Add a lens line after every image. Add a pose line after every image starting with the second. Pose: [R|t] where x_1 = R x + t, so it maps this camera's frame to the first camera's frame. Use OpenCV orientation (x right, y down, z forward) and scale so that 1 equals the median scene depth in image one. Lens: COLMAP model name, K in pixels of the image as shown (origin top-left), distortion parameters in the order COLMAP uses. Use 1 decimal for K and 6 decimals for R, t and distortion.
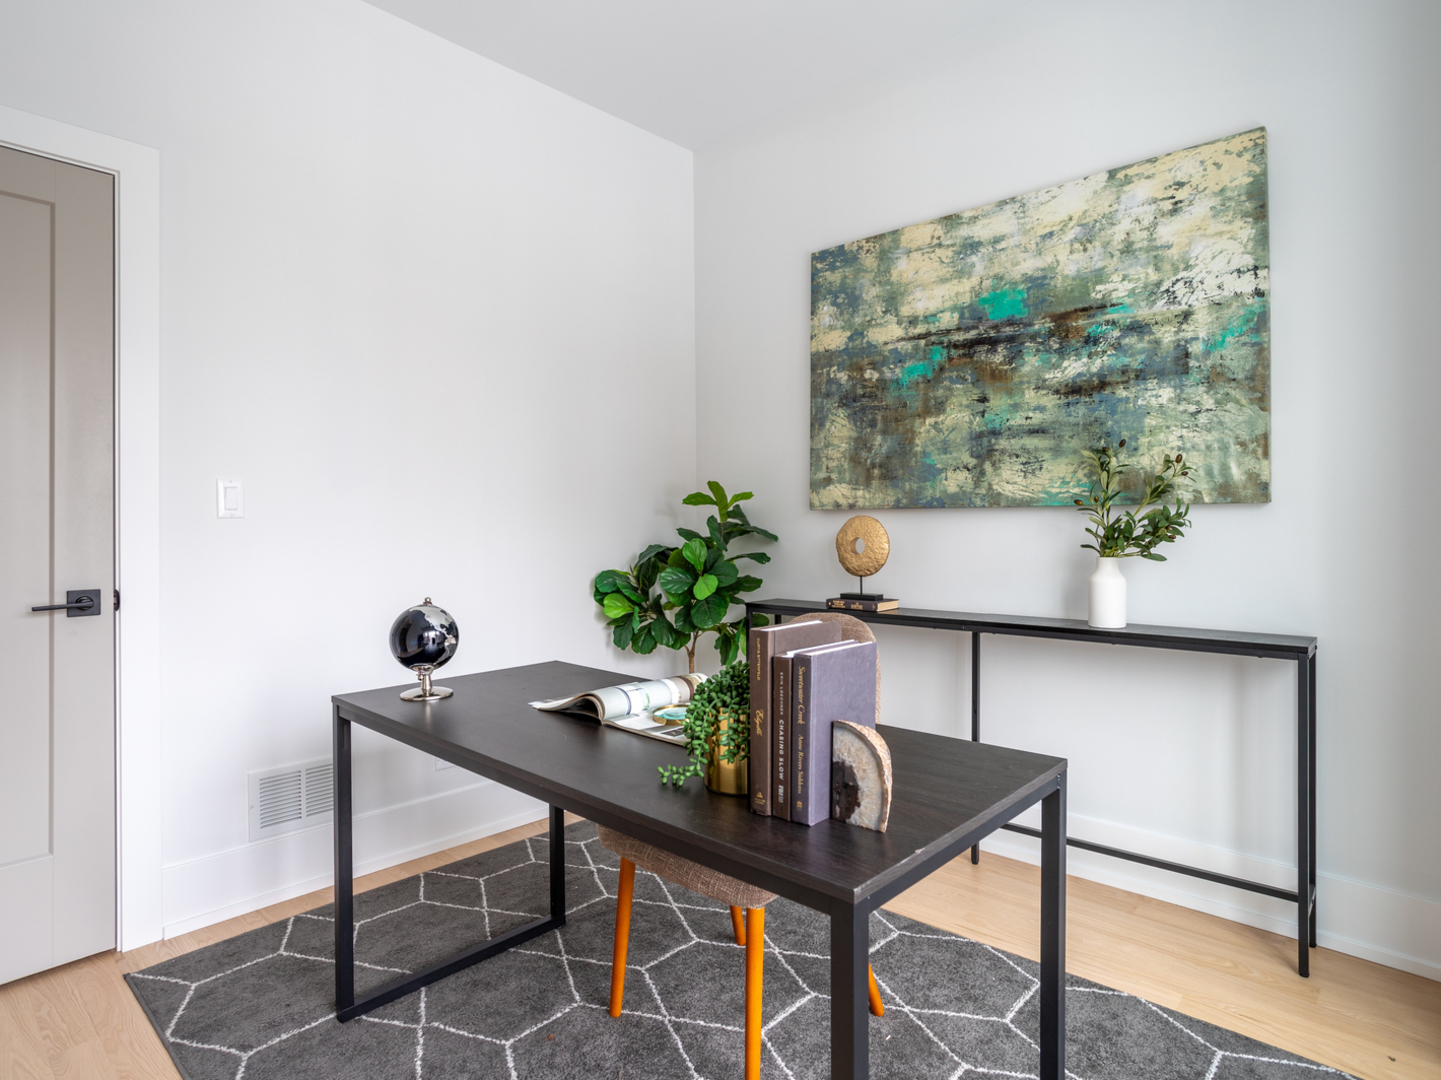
lens RADIAL K [[833.1, 0, 720.5], [0, 833.1, 540.0], [0, 0, 1]] dist [-0.002342, 0.035803]
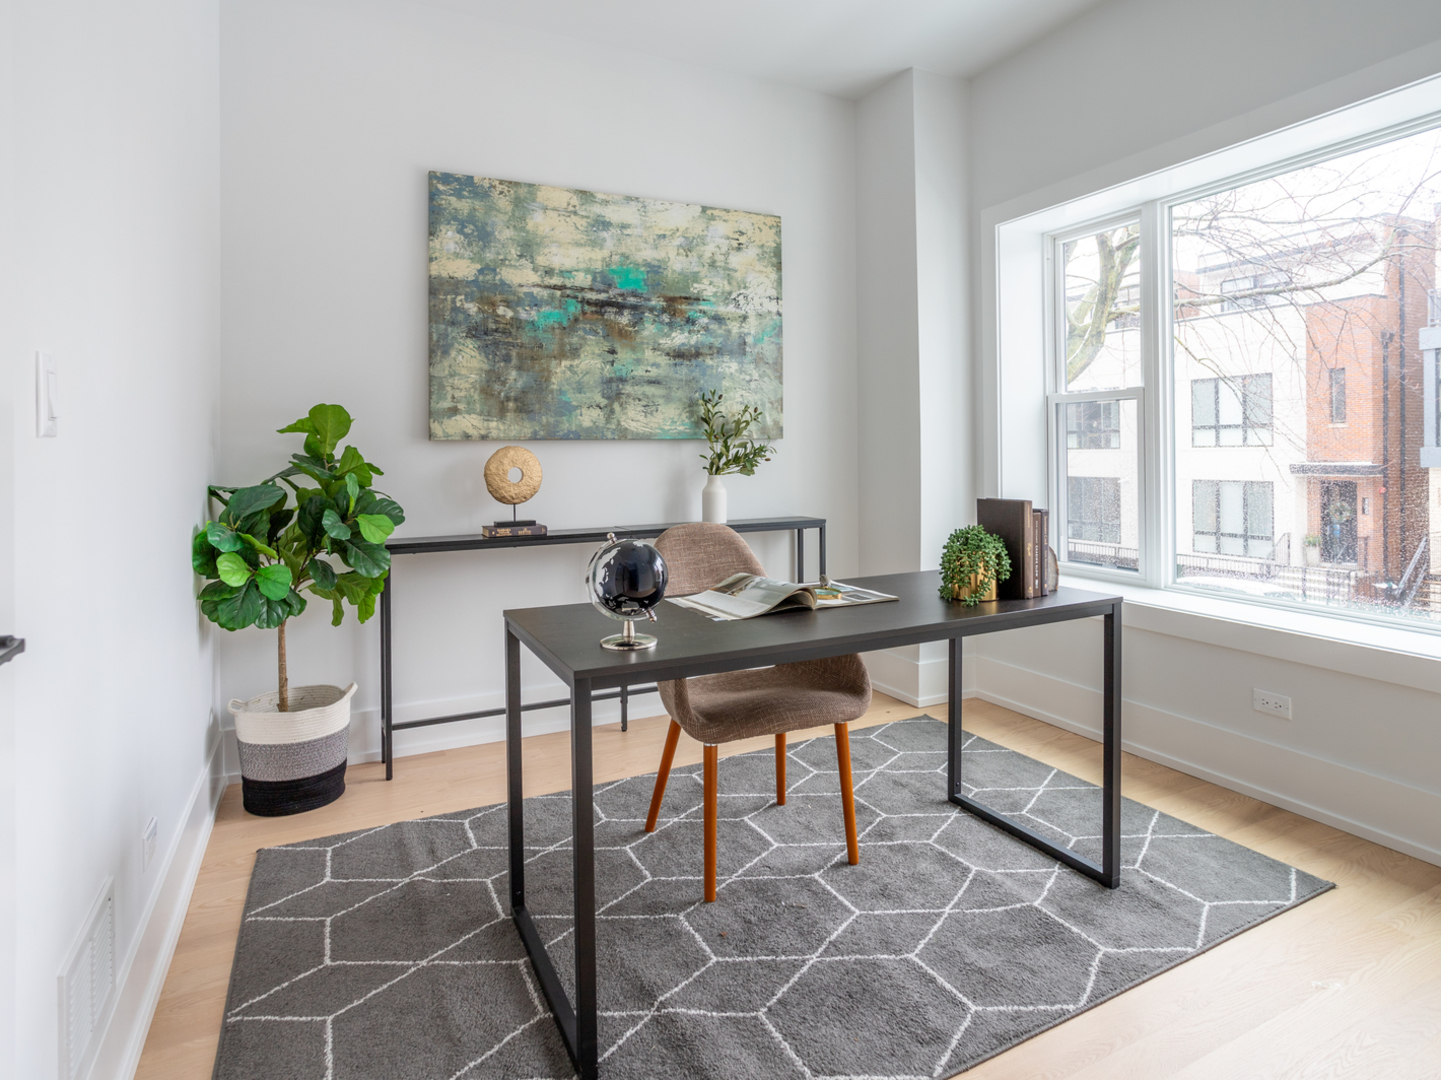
lens RADIAL K [[809.2, 0, 719.1], [0, 809.2, 473.8], [0, 0, 1]] dist [0.001677, 0.000605]
pose [[0.375849, -0.029103, 0.926224, -0.724438], [0.029039, 0.999386, 0.019618, -0.007584], [-0.926226, 0.019523, 0.376464, 0.403654]]
